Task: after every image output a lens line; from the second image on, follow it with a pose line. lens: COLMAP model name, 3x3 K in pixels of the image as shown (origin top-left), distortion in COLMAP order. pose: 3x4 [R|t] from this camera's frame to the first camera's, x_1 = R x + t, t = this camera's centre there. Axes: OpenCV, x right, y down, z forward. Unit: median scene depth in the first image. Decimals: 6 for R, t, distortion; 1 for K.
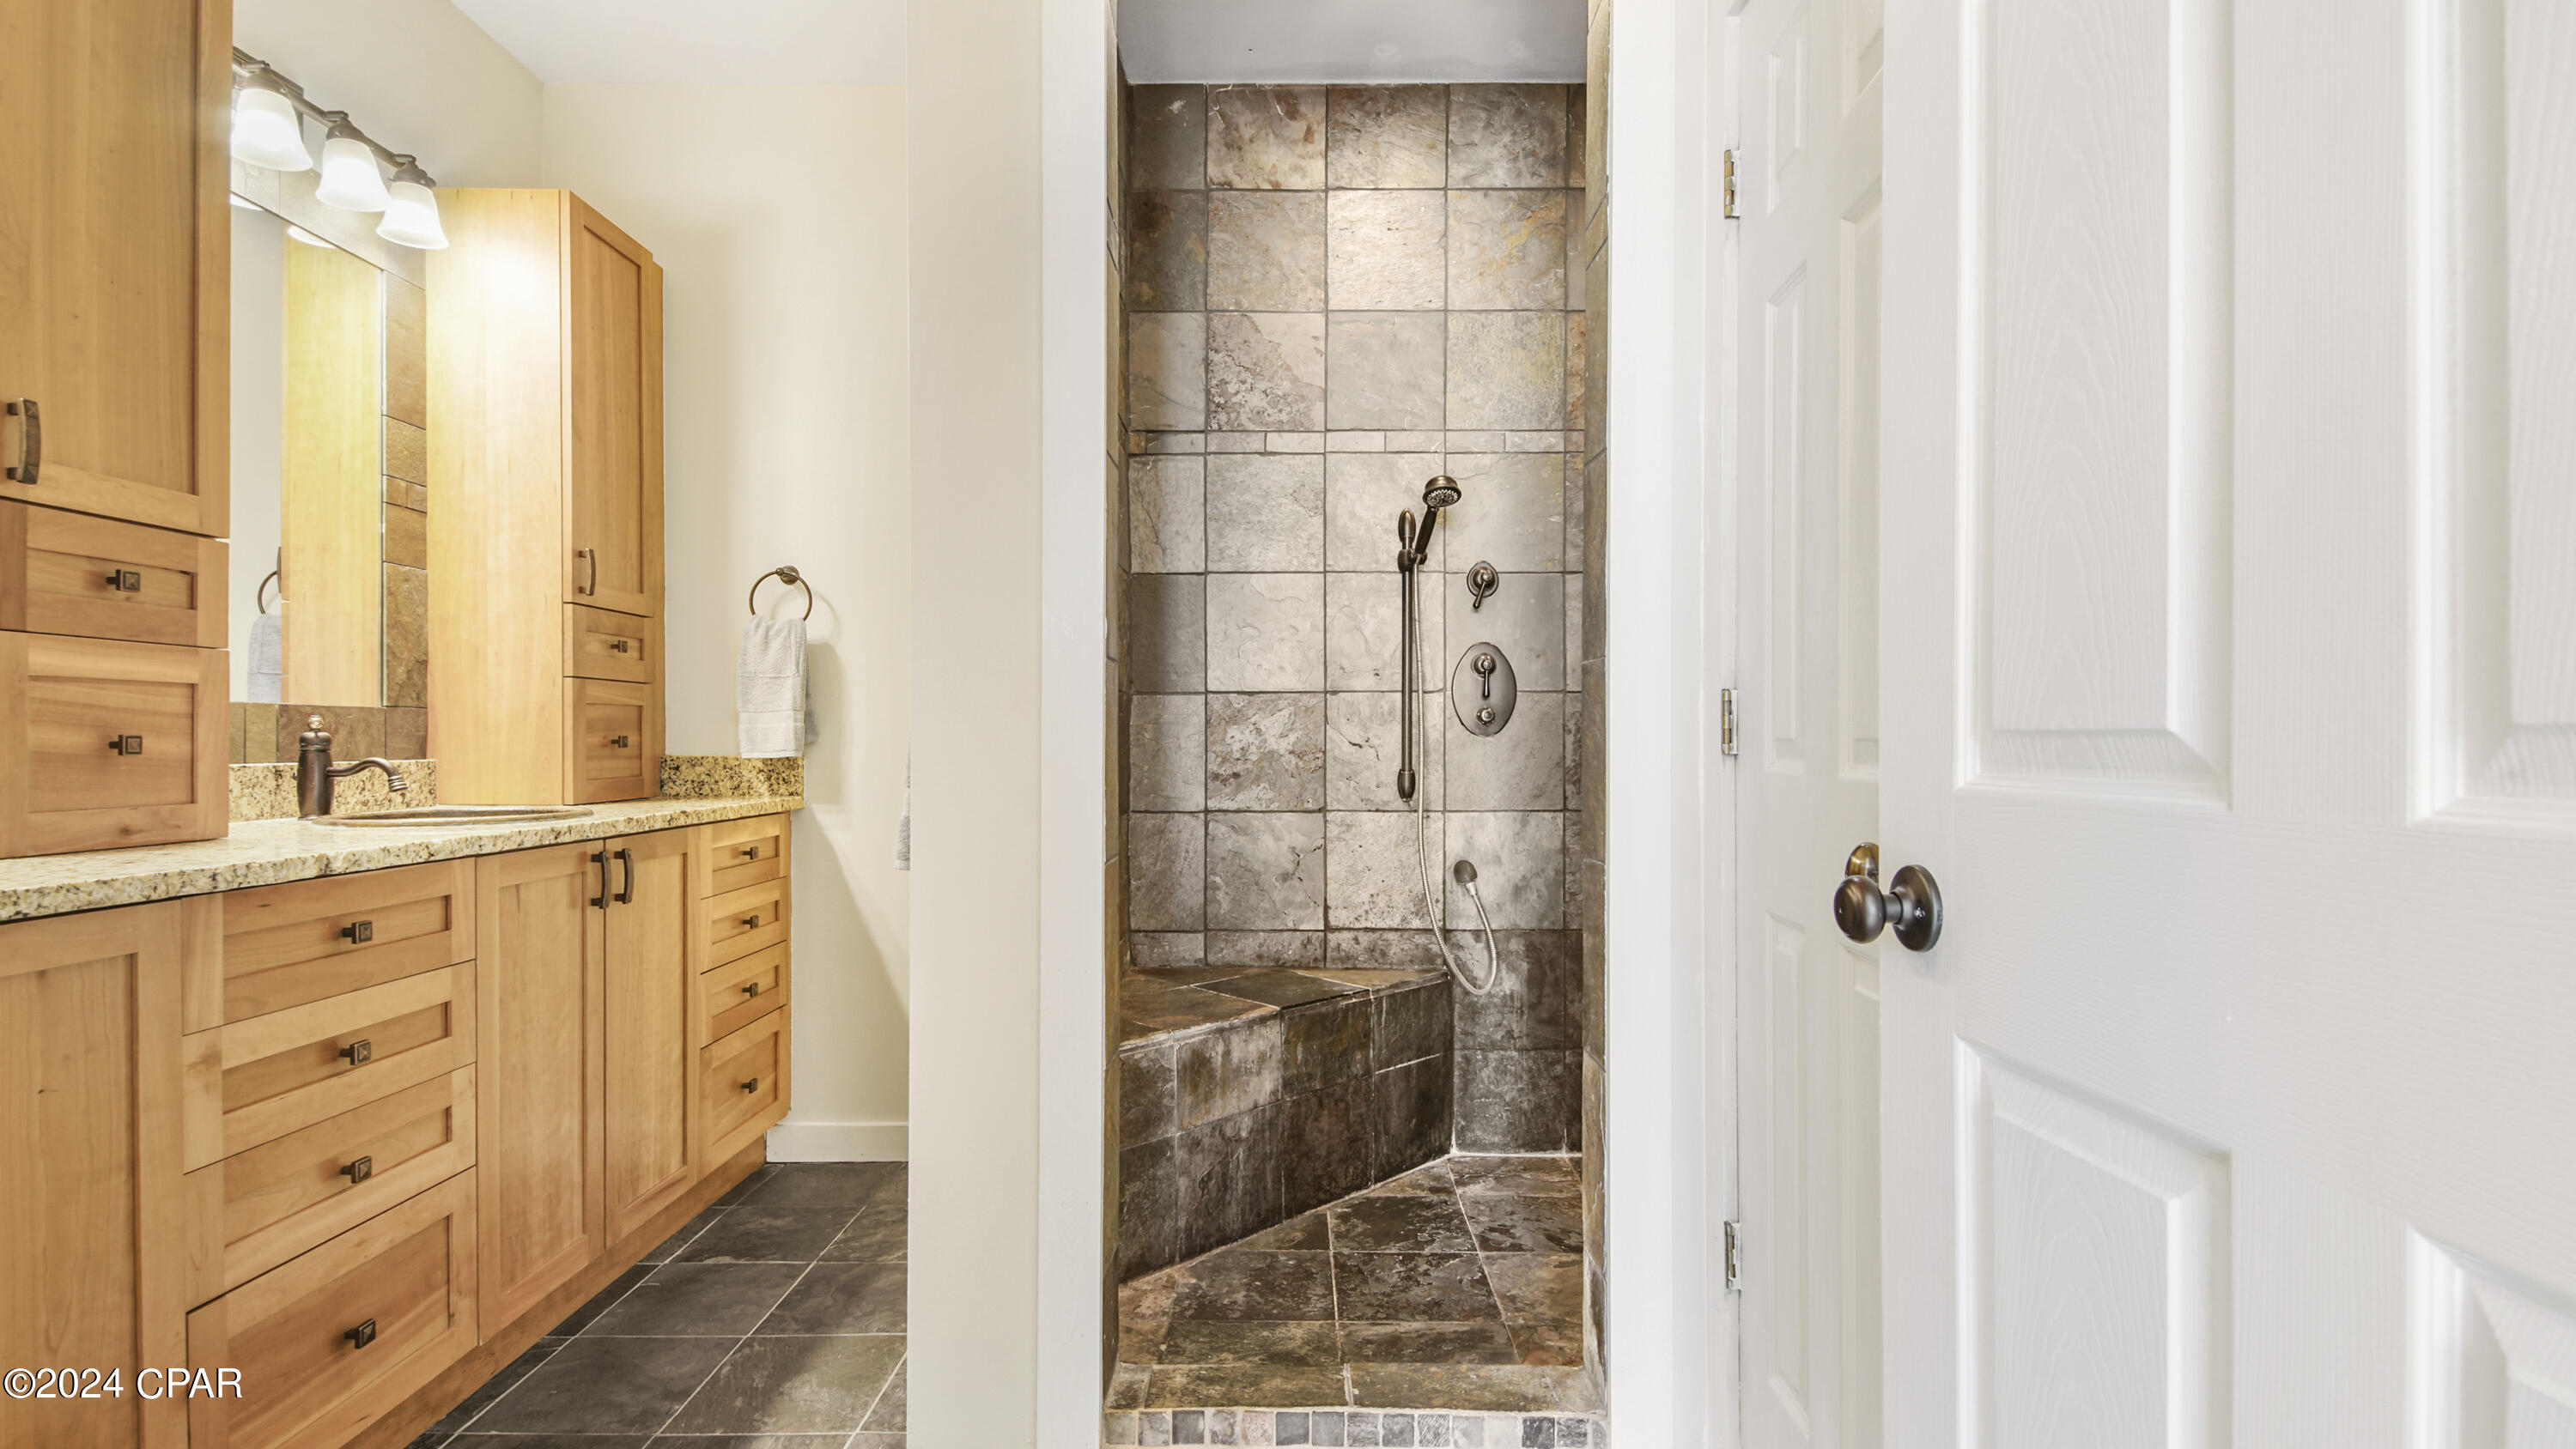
lens RADIAL K [[1128.3, 0, 1299.7], [0, 1128.3, 720.0], [0, 0, 1]] dist [0.043018, -0.023417]
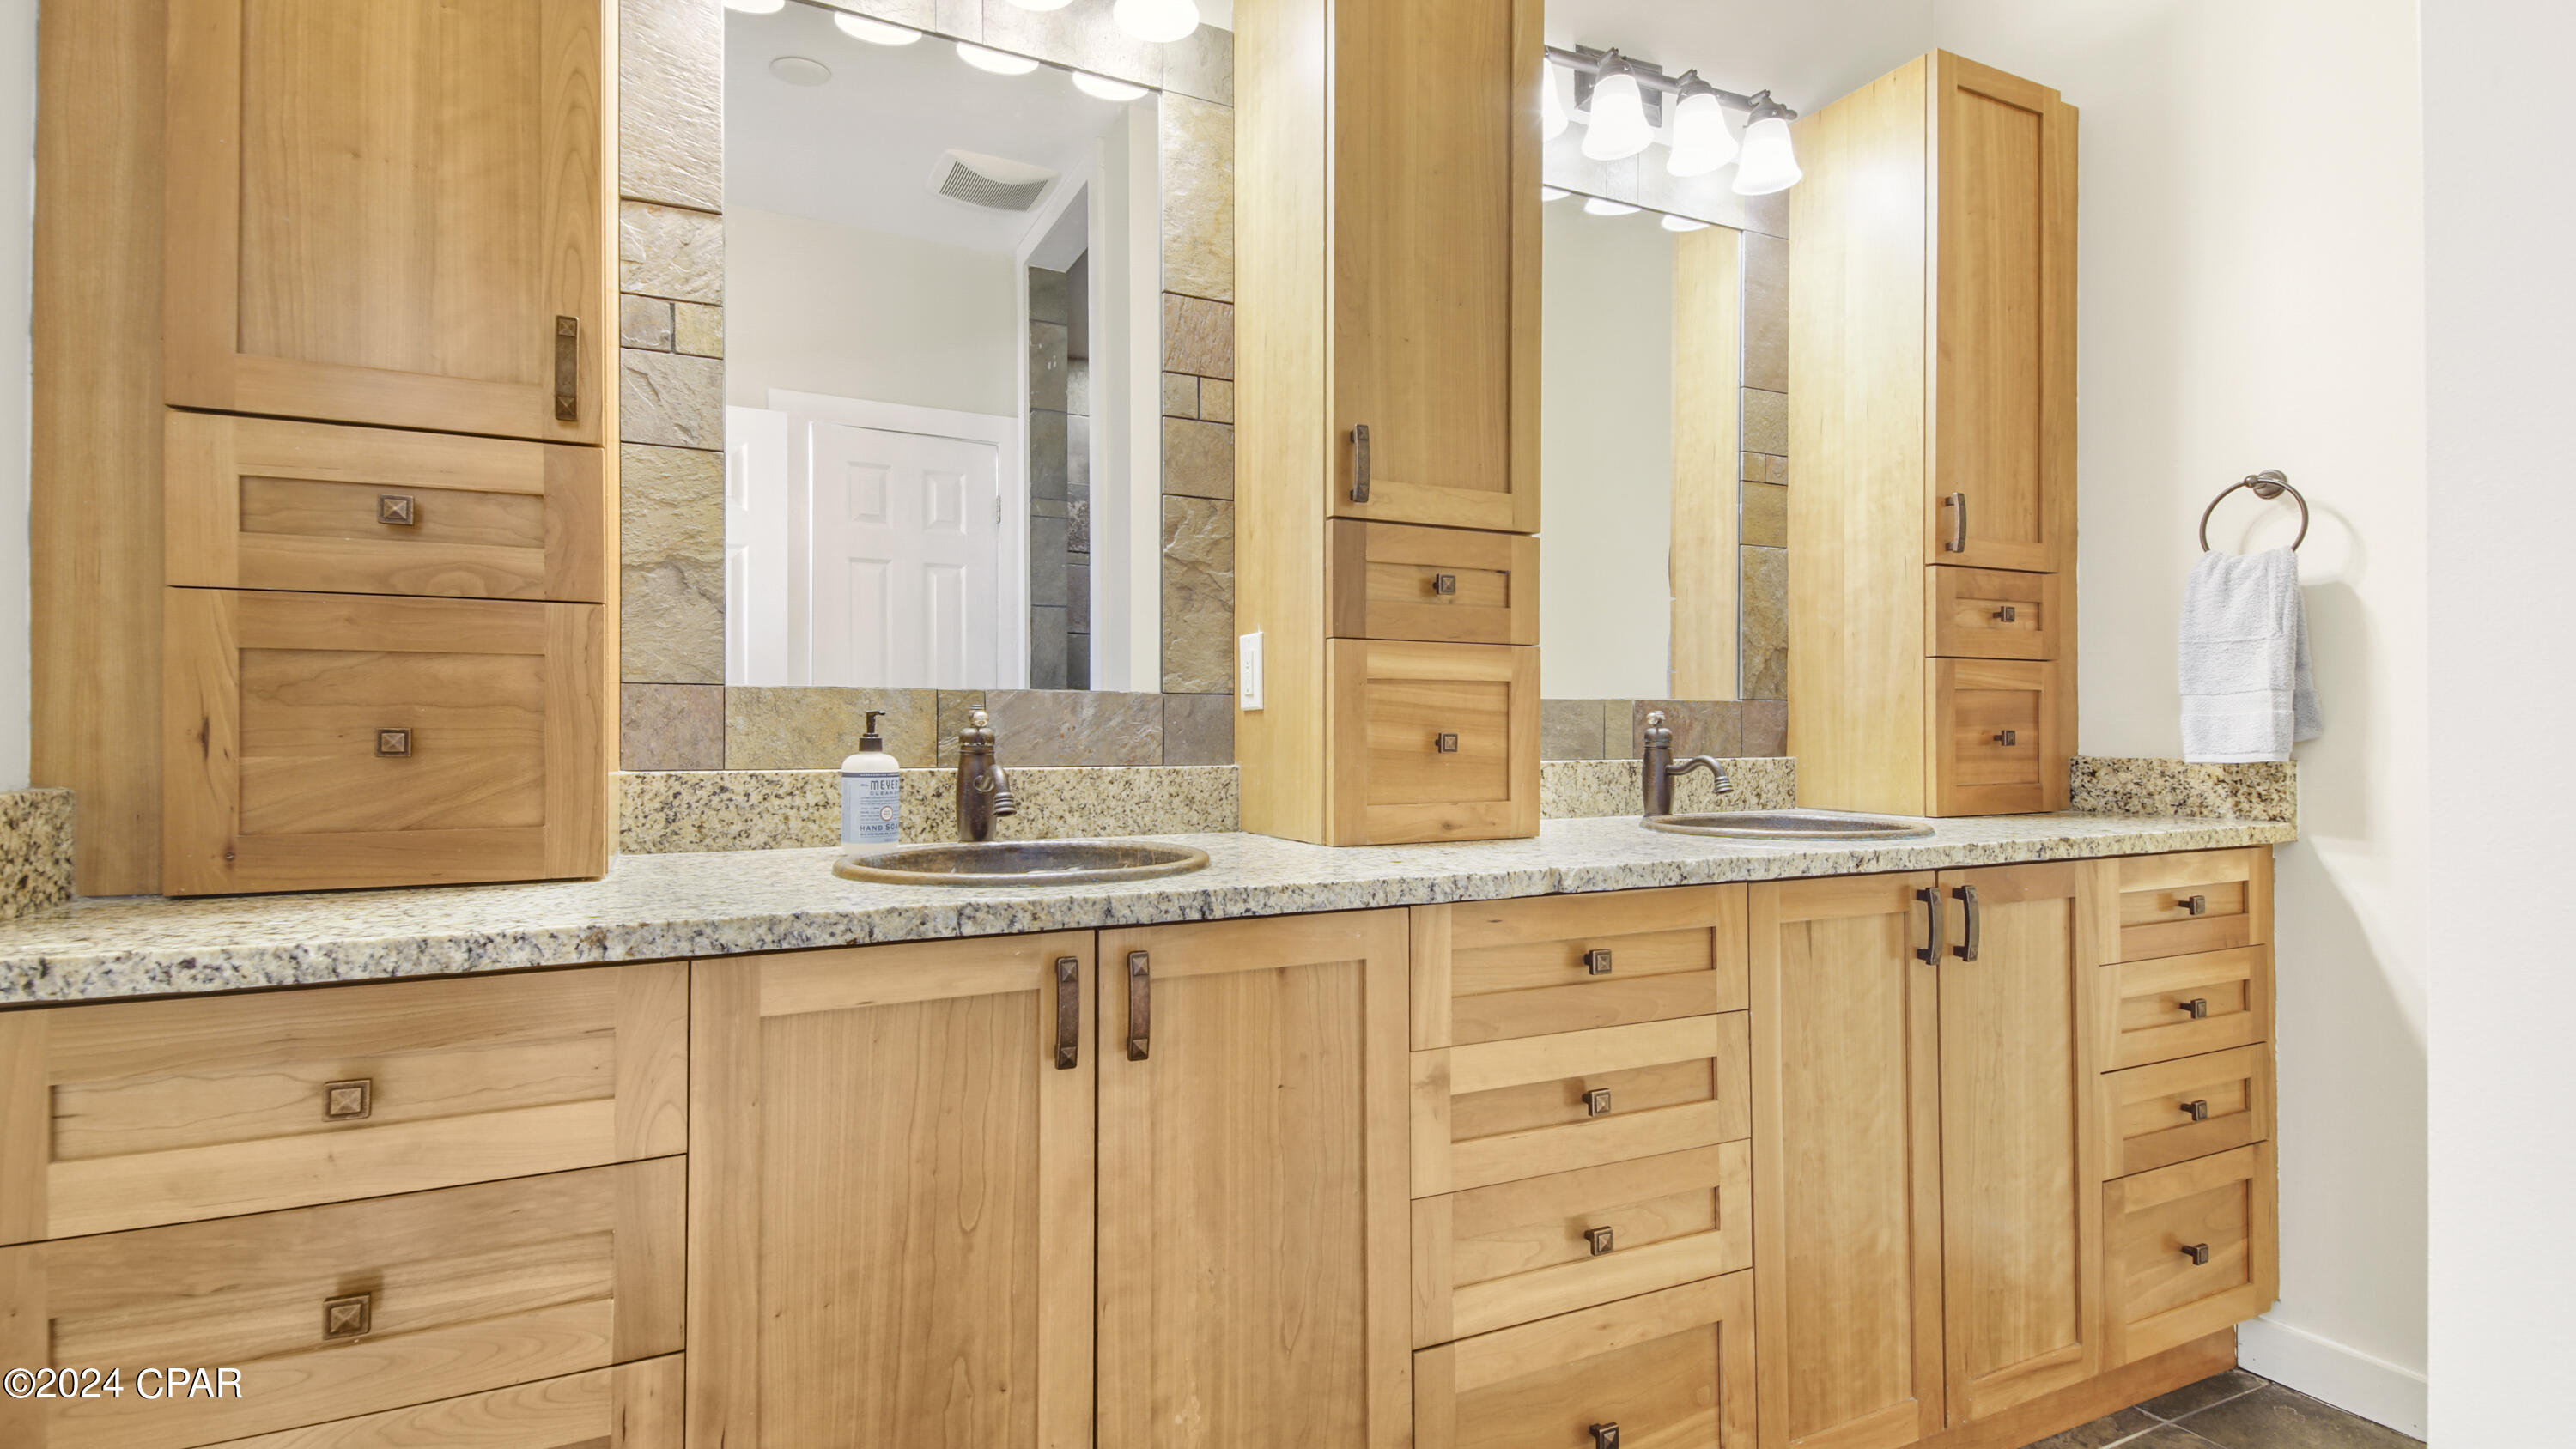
lens RADIAL K [[1250.9, 0, 1231.2], [0, 1250.9, 731.1], [0, 0, 1]] dist [0.047041, -0.026930]
pose [[0.418010, -0.001622, -0.908441, -0.050051], [0.016774, 0.999842, 0.005934, 0.000859], [0.908288, -0.017719, 0.417971, 0.238597]]
